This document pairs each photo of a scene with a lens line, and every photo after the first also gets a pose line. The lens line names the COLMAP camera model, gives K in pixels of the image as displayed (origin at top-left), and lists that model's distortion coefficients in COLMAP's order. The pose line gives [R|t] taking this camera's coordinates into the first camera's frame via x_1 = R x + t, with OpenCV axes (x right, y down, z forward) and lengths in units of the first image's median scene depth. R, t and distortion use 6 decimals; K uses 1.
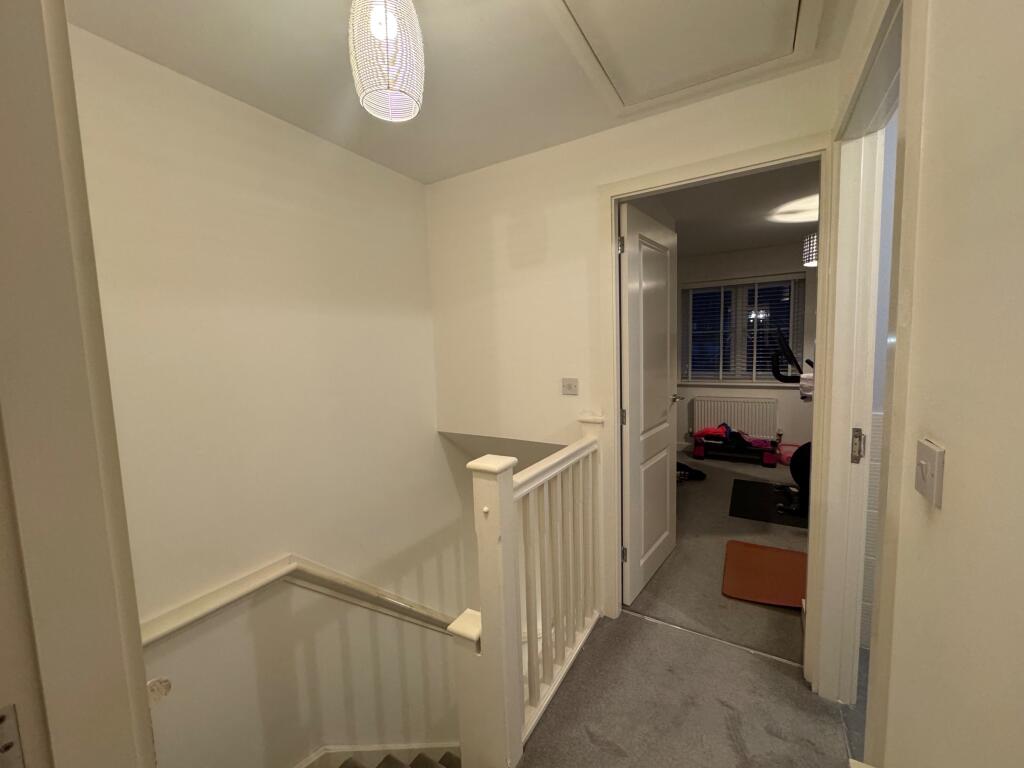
lens RADIAL K [[405.2, 0, 512.0], [0, 405.2, 384.0], [0, 0, 1]] dist [-0.000214, -0.000058]
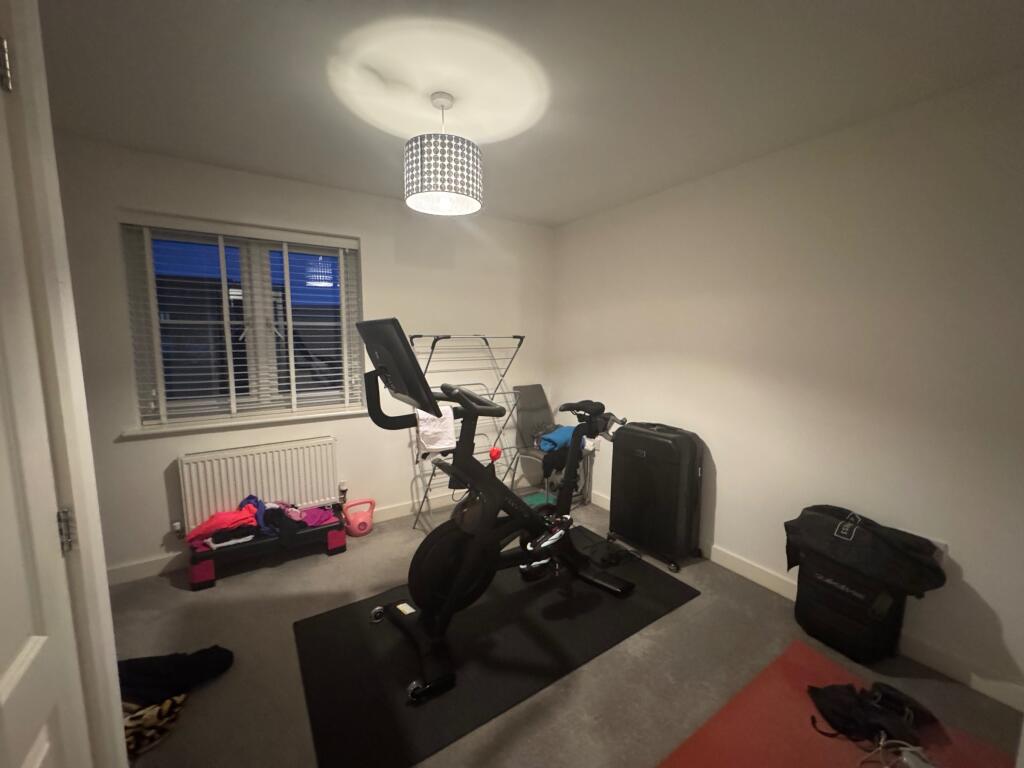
lens RADIAL K [[405.2, 0, 512.0], [0, 405.2, 384.0], [0, 0, 1]] dist [-0.000214, -0.000058]
pose [[0.434416, -0.071921, 0.897836, 0.204479], [0.064921, 0.996715, 0.048430, -0.052560], [-0.898369, 0.037250, 0.437658, 0.449579]]
